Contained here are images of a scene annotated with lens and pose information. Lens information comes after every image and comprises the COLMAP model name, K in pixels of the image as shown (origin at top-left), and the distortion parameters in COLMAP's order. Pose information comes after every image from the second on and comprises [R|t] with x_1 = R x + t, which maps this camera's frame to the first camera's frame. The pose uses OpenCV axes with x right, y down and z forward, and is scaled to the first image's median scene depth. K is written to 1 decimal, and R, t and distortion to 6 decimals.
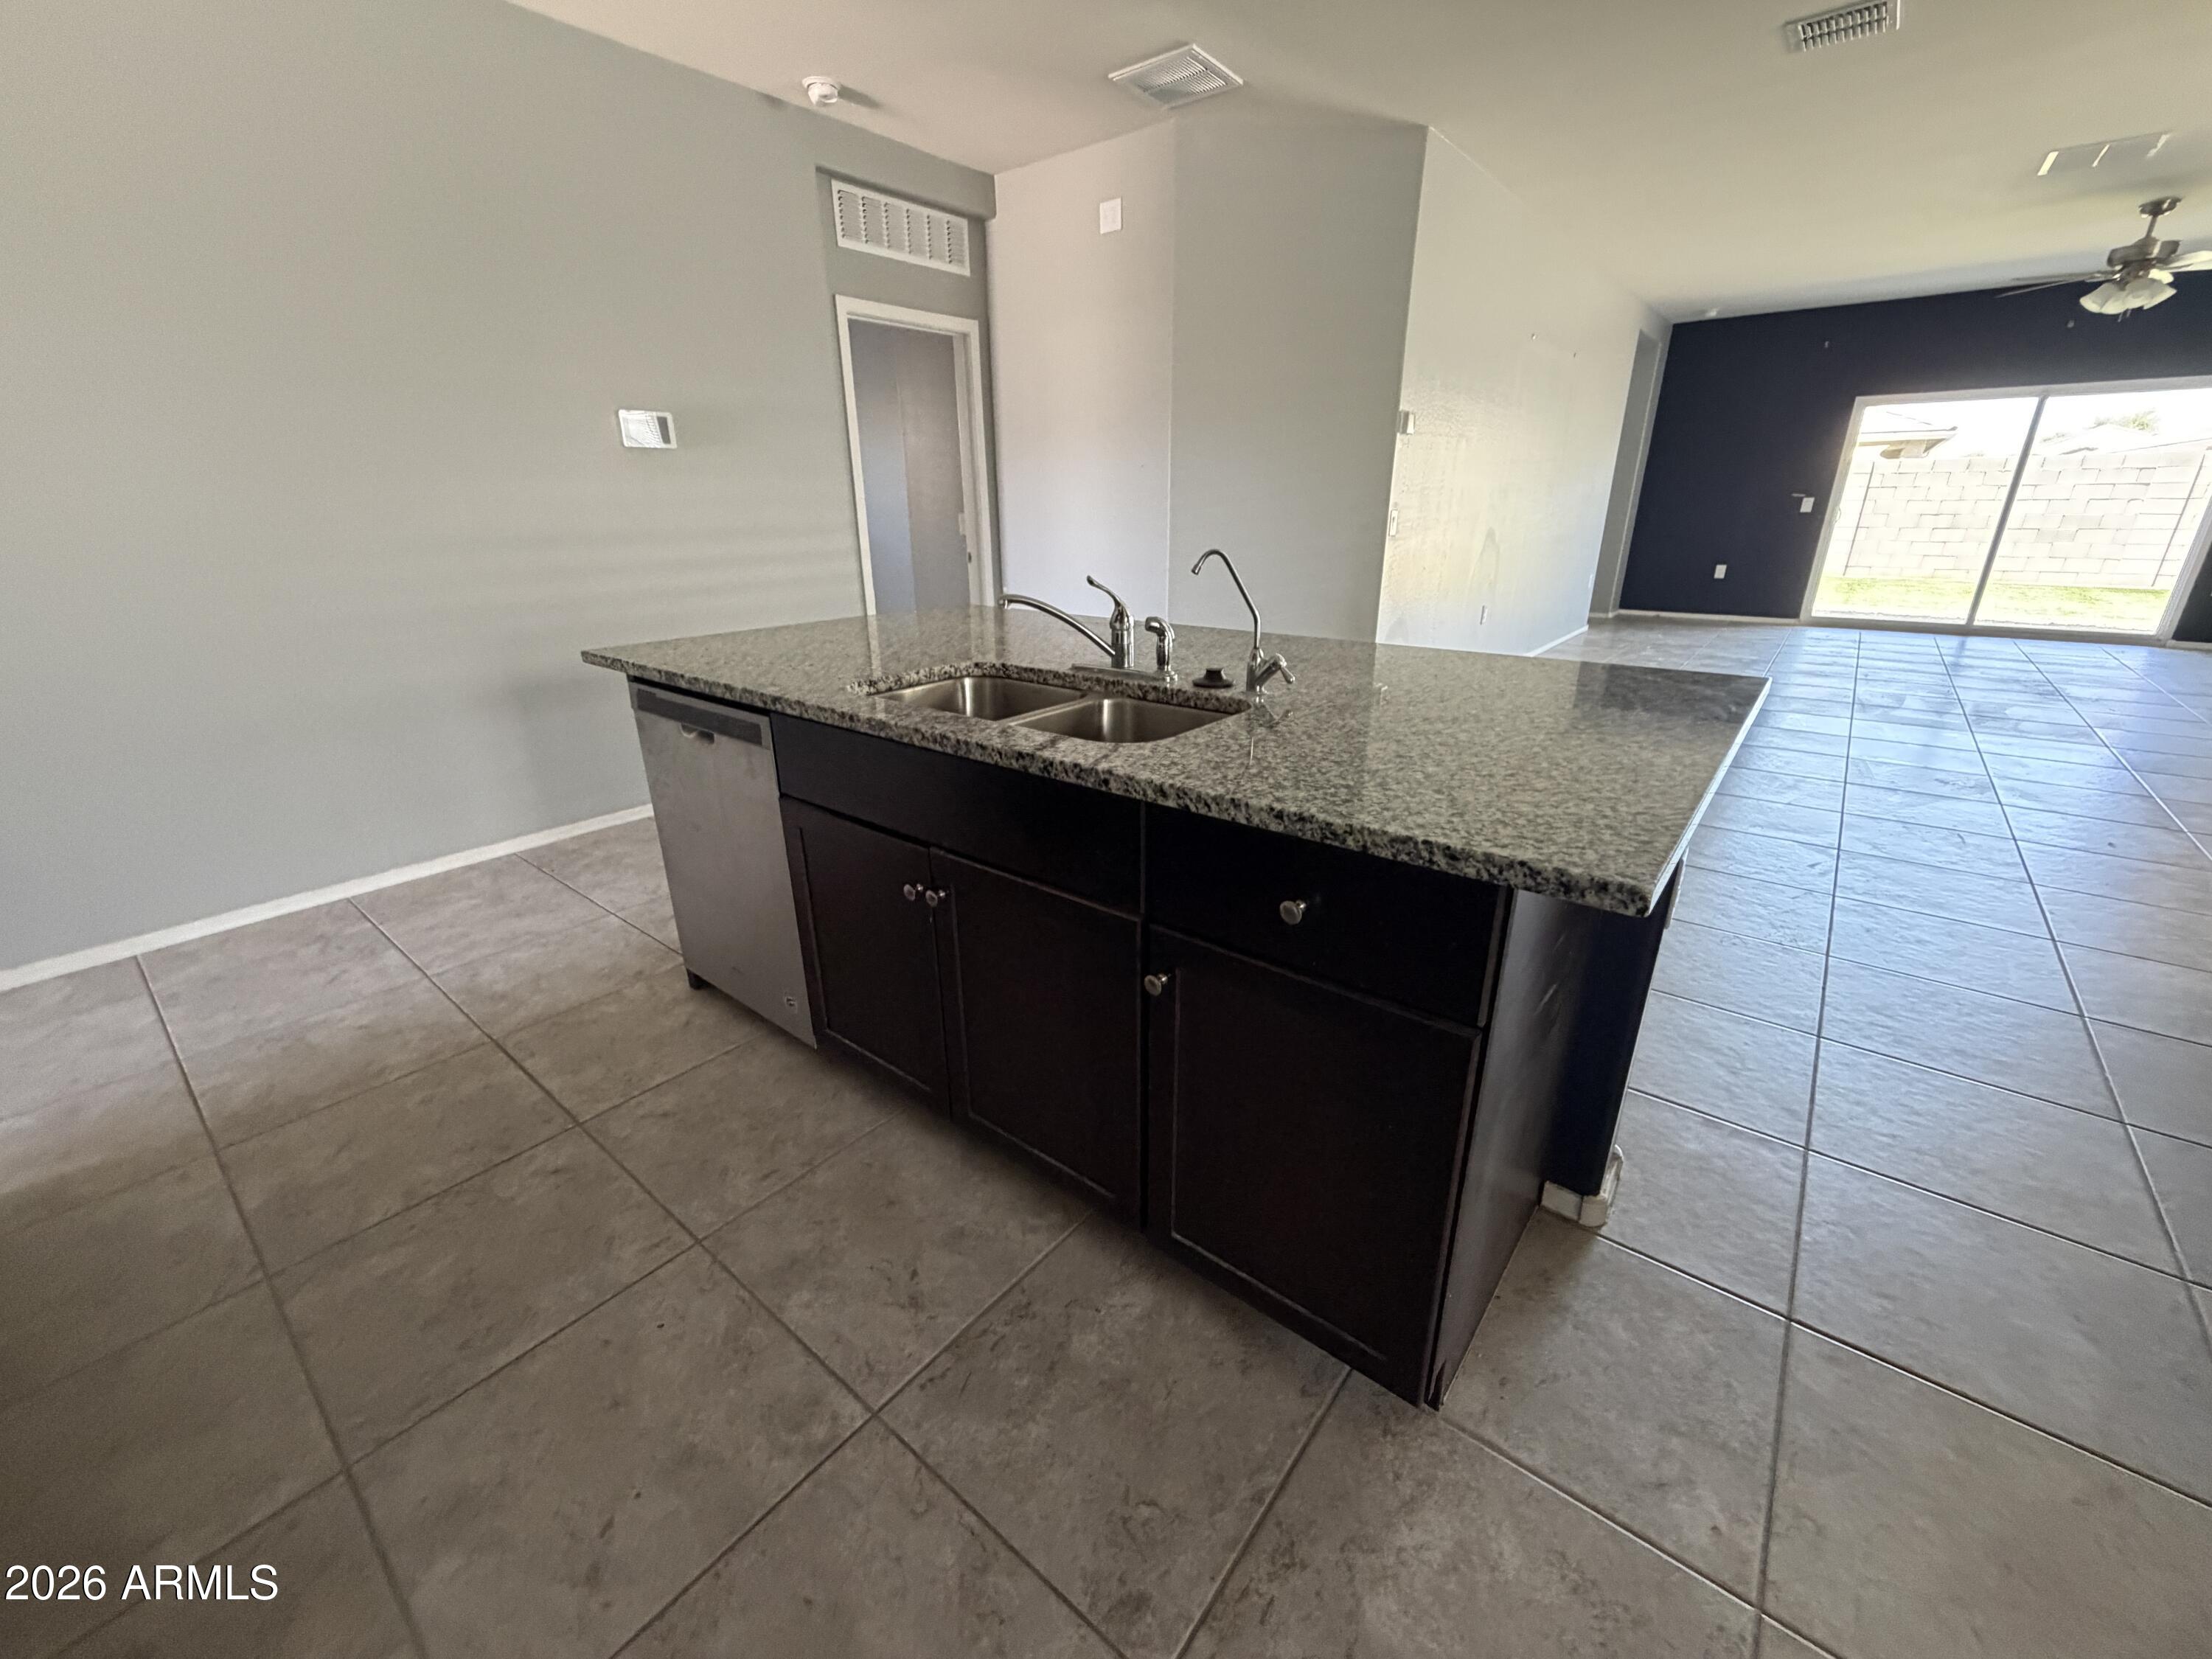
lens RADIAL K [[883.2, 0, 1101.8], [0, 883.2, 829.7], [0, 0, 1]] dist [-0.002225, 0.000429]
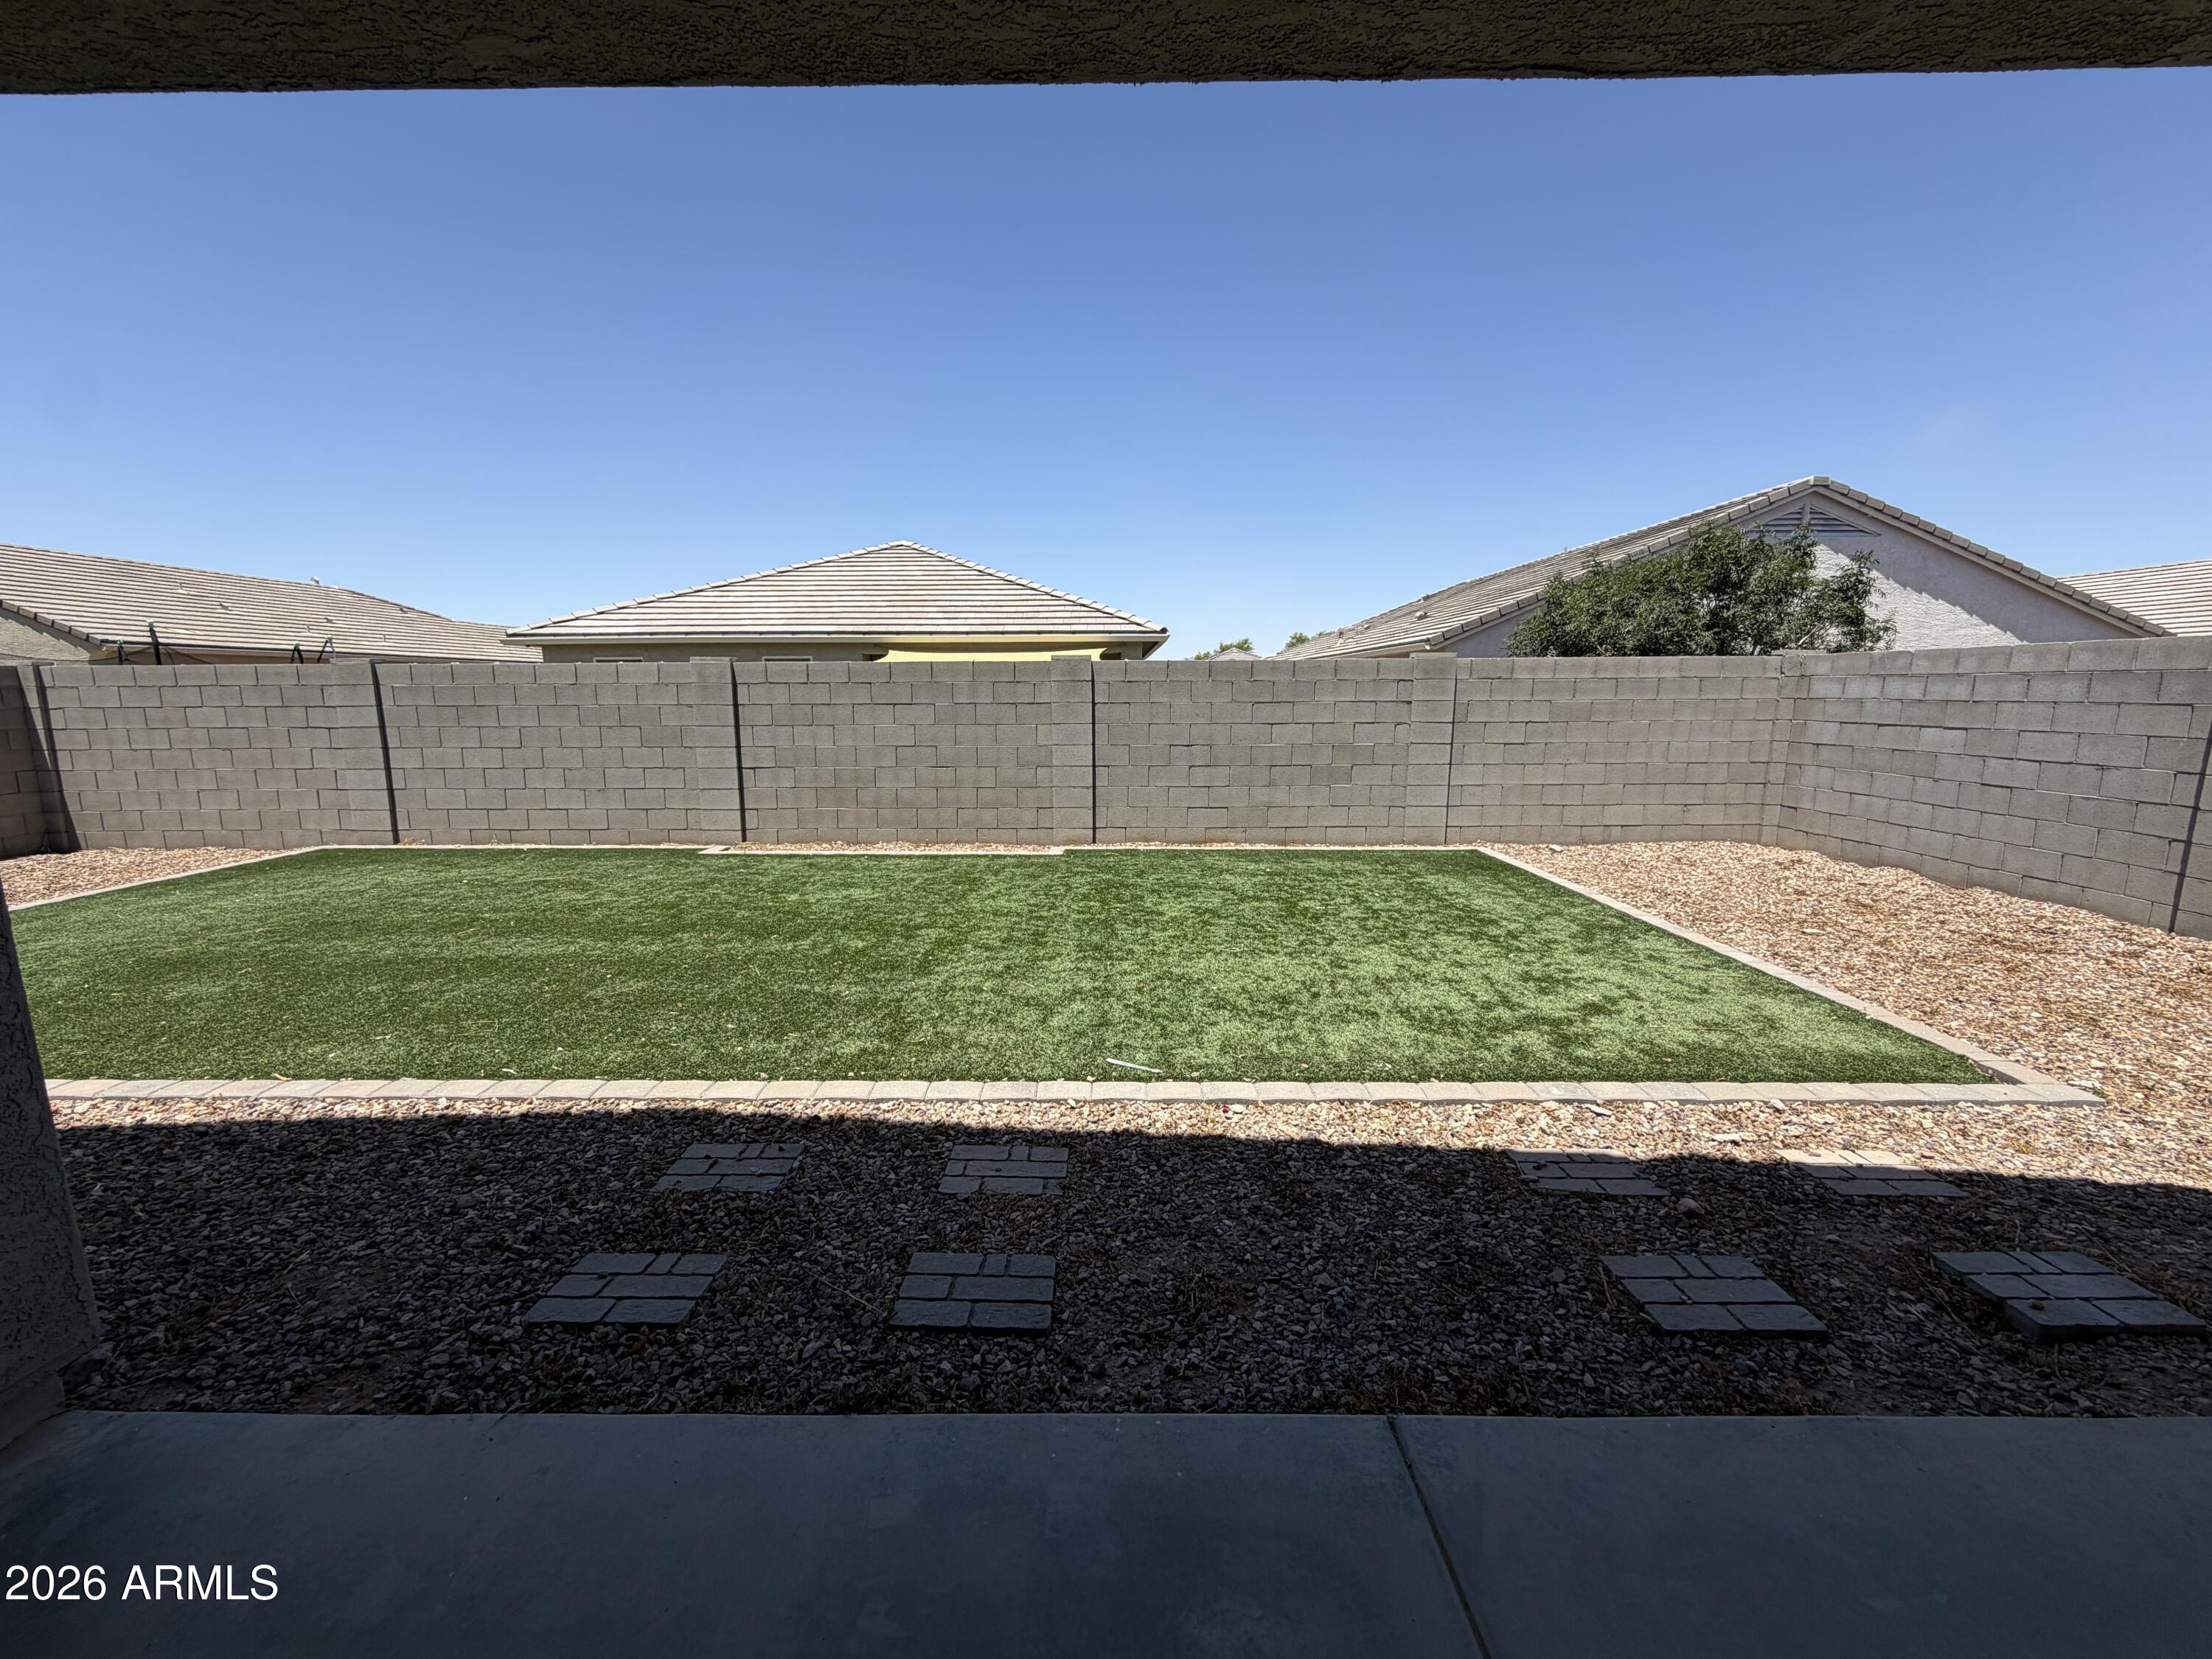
lens RADIAL K [[883.2, 0, 1101.8], [0, 883.2, 829.7], [0, 0, 1]] dist [-0.002225, 0.000429]
pose [[0.783405, -0.093923, 0.614373, 0.921238], [0.215915, 0.968075, -0.127325, -0.422501], [-0.582801, 0.232399, 0.778674, 1.019003]]
